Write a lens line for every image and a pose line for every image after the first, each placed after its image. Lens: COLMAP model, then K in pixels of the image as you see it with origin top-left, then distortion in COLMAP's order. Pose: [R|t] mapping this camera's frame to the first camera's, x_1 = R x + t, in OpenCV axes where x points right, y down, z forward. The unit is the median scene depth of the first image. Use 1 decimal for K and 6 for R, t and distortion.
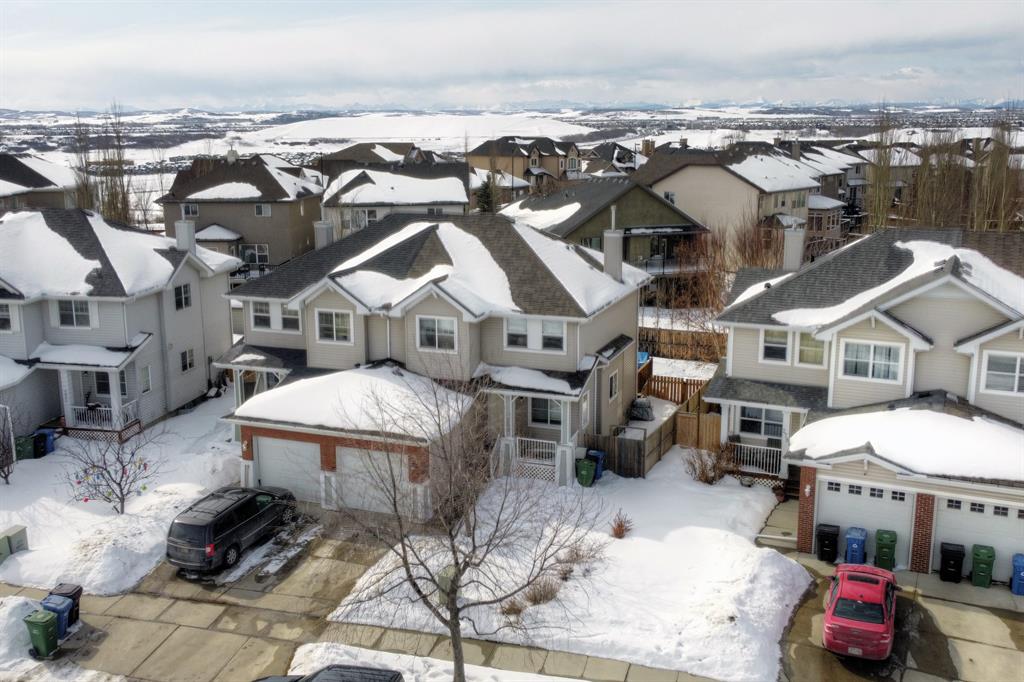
lens RADIAL K [[973.9, 0, 512.0], [0, 973.9, 341.0], [0, 0, 1]] dist [0.011882, -0.002934]
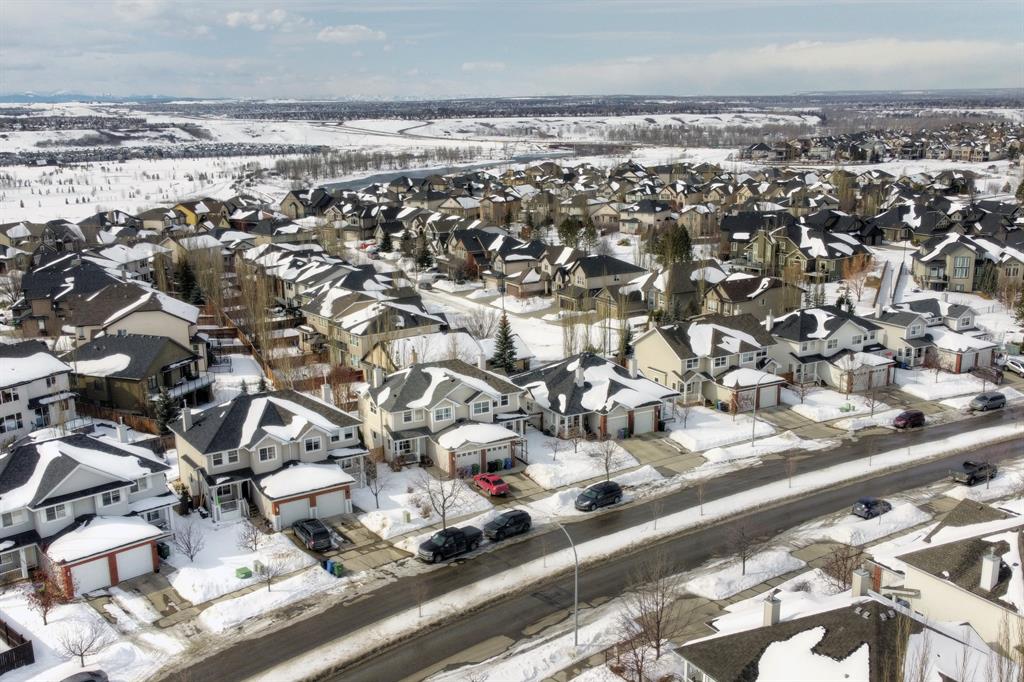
lens RADIAL K [[978.8, 0, 482.2], [0, 978.8, 380.5], [0, 0, 1]] dist [0.007222, -0.004784]
pose [[0.605920, -0.211098, 0.767006, -1.572348], [0.187585, 0.974876, 0.120120, -0.356859], [-0.773093, 0.071096, 0.630296, -0.841196]]
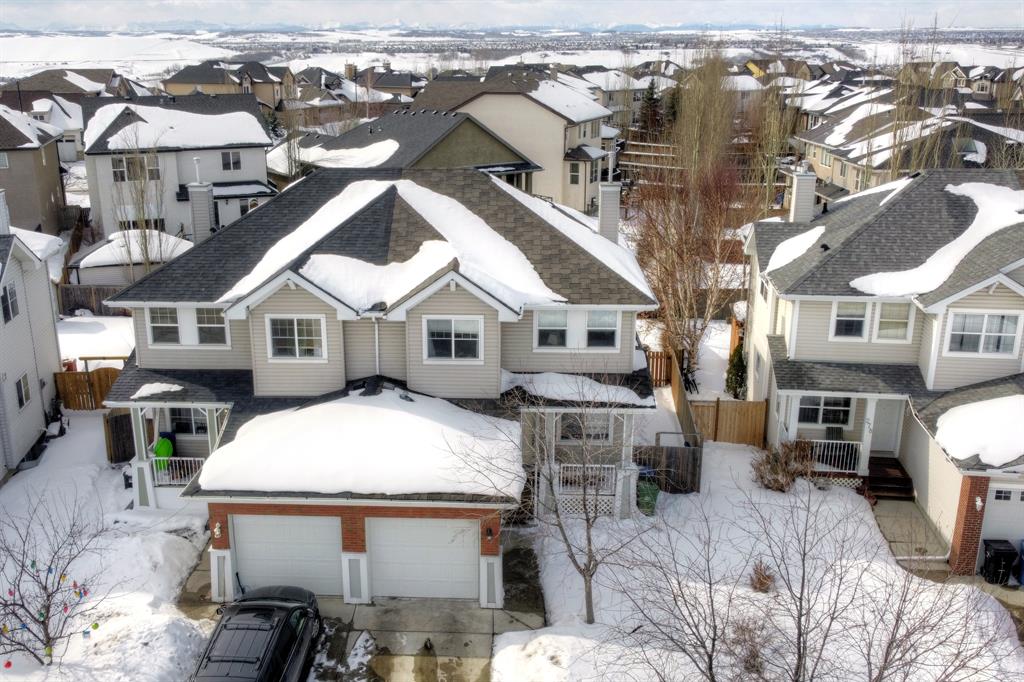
lens RADIAL K [[978.8, 0, 482.2], [0, 978.8, 380.5], [0, 0, 1]] dist [0.007222, -0.004784]
pose [[0.954701, -0.096003, 0.281657, -0.250257], [0.064733, 0.990864, 0.118316, -0.058395], [-0.290442, -0.094724, 0.952193, 0.271824]]
